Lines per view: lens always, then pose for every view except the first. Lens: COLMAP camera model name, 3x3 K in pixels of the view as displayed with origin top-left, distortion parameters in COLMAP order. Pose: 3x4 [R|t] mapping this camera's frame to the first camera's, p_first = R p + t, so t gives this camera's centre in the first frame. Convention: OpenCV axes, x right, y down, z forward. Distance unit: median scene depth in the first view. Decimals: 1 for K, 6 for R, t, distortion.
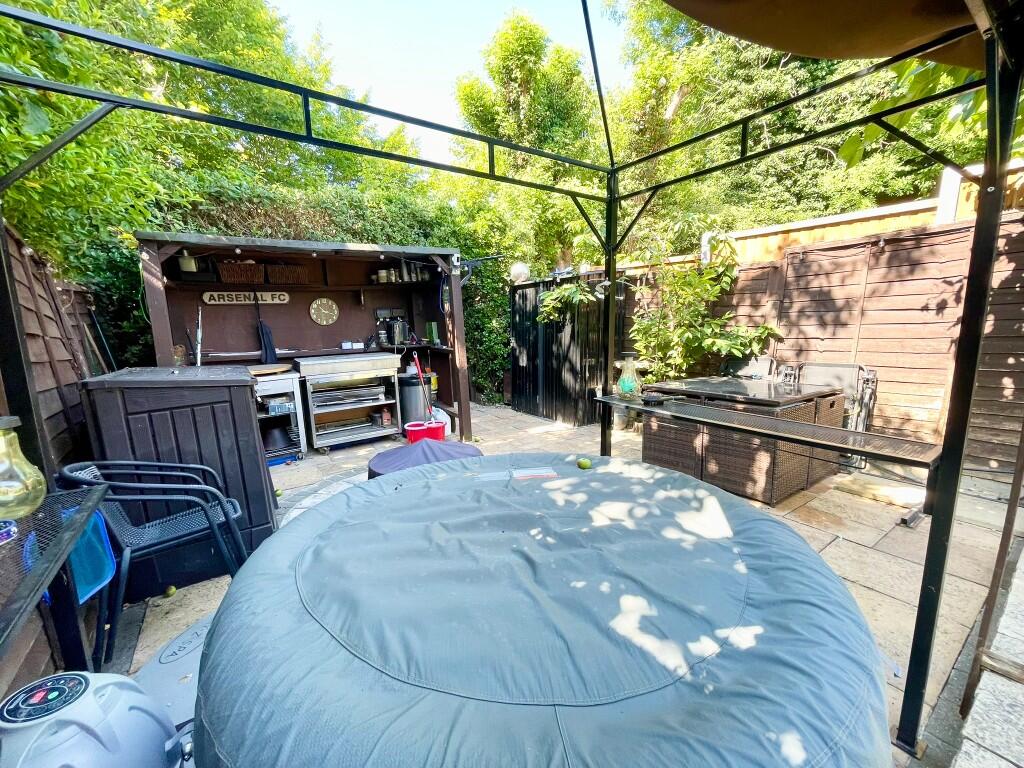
lens RADIAL K [[415.6, 0, 511.4], [0, 415.6, 391.2], [0, 0, 1]] dist [-0.001263, 0.001131]
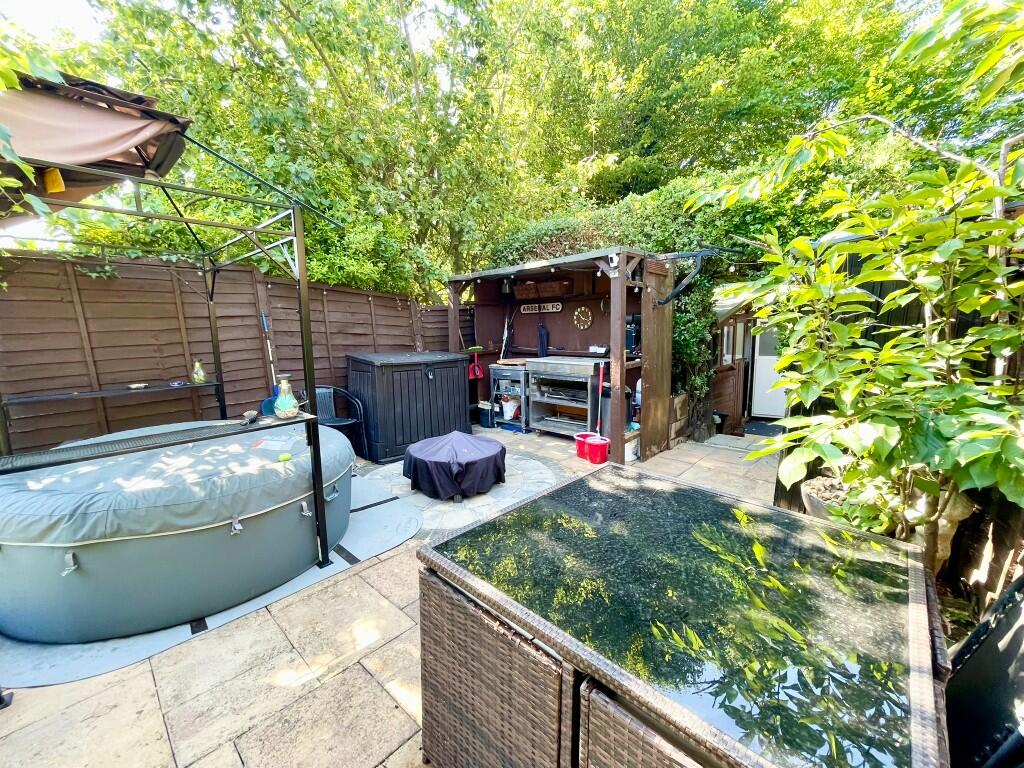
lens RADIAL K [[415.6, 0, 511.8], [0, 415.6, 385.7], [0, 0, 1]] dist [-0.001263, 0.001131]
pose [[0.207211, 0.165756, -0.964152, 0.700525], [-0.160585, 0.977936, 0.133614, -0.143433], [0.965026, 0.127142, 0.229257, 0.632711]]
